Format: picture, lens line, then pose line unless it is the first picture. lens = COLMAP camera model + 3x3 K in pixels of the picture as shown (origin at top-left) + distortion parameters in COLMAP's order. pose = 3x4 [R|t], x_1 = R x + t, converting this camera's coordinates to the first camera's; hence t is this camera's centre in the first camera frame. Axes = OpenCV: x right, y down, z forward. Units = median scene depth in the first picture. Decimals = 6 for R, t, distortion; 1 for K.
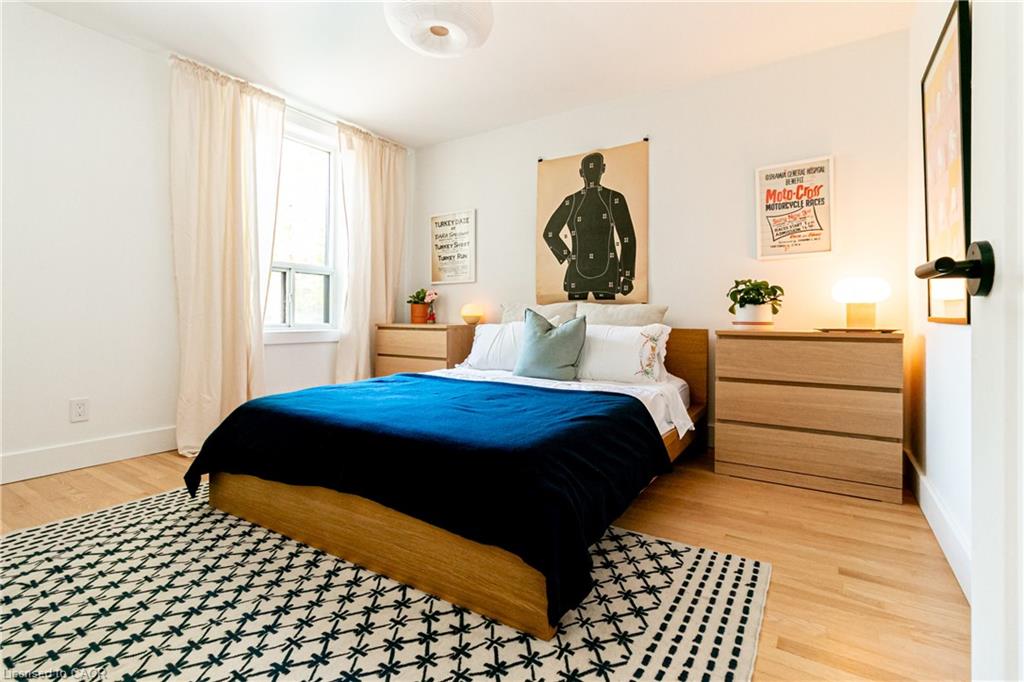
lens RADIAL K [[478.0, 0, 525.2], [0, 478.0, 319.5], [0, 0, 1]] dist [-0.003676, 0.003662]
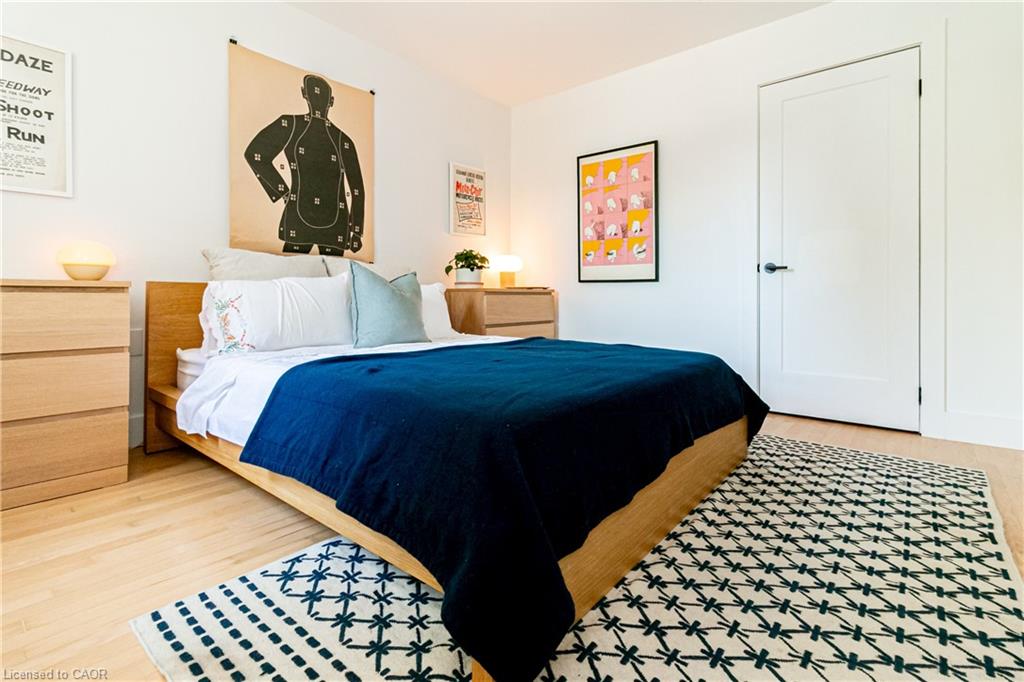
lens RADIAL K [[478.0, 0, 504.9], [0, 478.0, 305.2], [0, 0, 1]] dist [-0.003676, 0.003662]
pose [[0.158026, -0.023082, 0.987165, -0.726279], [0.004524, 0.999733, 0.022652, 0.034463], [-0.987425, 0.000887, 0.158088, 0.636508]]
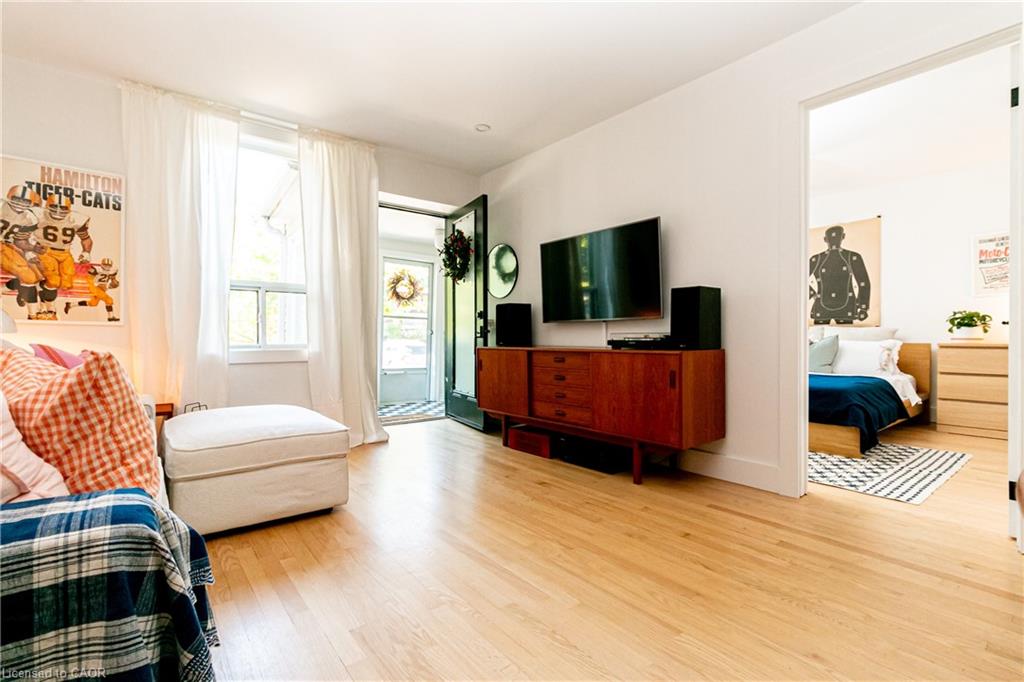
lens RADIAL K [[478.0, 0, 511.3], [0, 478.0, 342.9], [0, 0, 1]] dist [-0.003676, 0.003662]
pose [[0.941533, -0.004779, -0.336888, -0.357626], [0.008619, 0.999914, 0.009903, -0.007062], [0.336811, -0.012228, 0.941493, -0.869423]]
